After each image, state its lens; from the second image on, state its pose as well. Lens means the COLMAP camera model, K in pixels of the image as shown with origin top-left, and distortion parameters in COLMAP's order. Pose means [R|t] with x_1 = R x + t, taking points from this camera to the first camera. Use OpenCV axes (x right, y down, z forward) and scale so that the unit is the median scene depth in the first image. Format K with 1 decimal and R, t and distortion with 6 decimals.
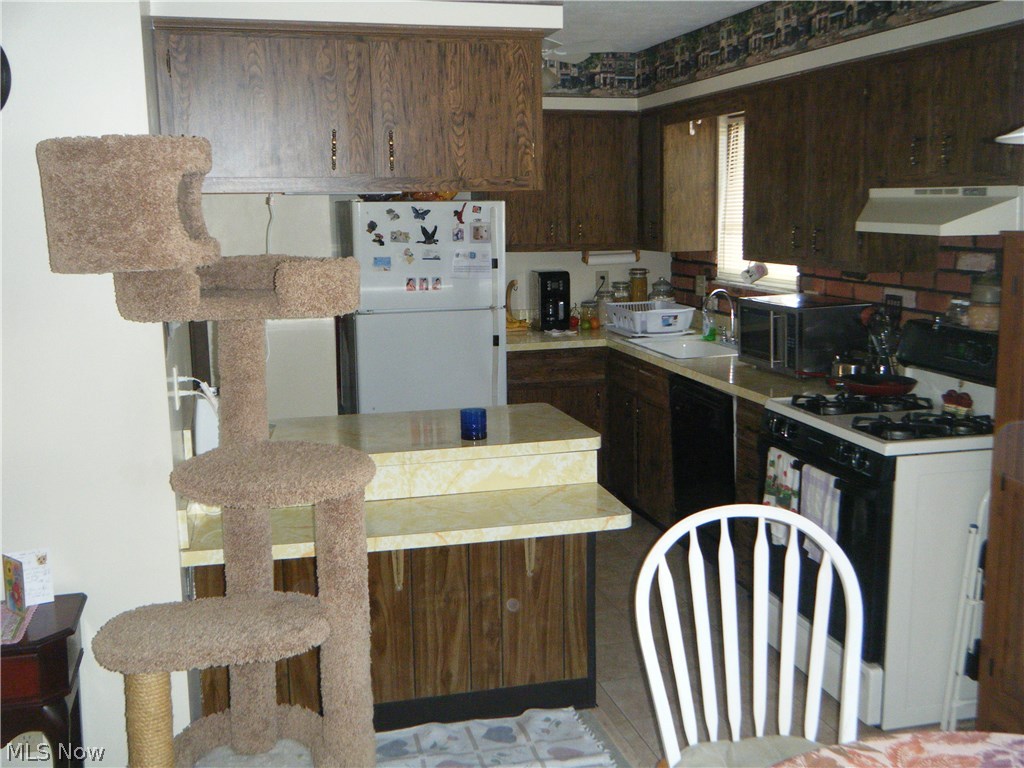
lens RADIAL K [[1065.2, 0, 512.0], [0, 1065.2, 384.0], [0, 0, 1]] dist [-0.008946, 0.000972]
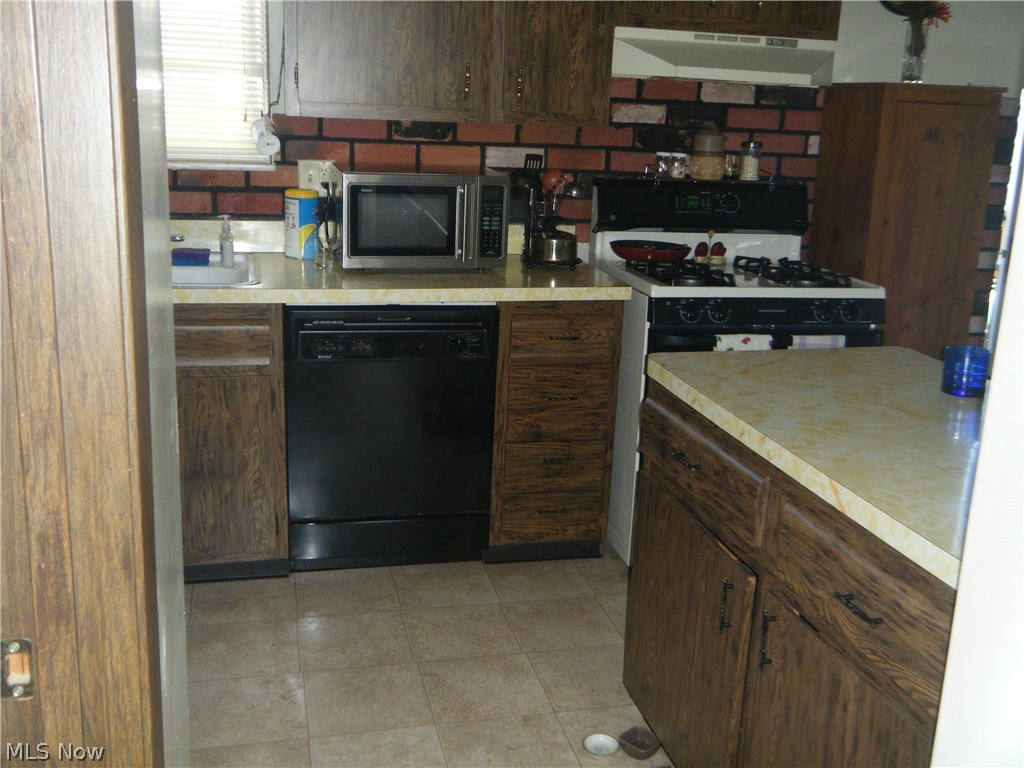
lens RADIAL K [[1065.2, 0, 512.0], [0, 1065.2, 384.0], [0, 0, 1]] dist [-0.008946, 0.000972]
pose [[0.015271, -0.240962, 0.970414, -0.608260], [0.127620, 0.963060, 0.237128, -0.128678], [-0.991706, 0.120223, 0.045458, 1.156382]]
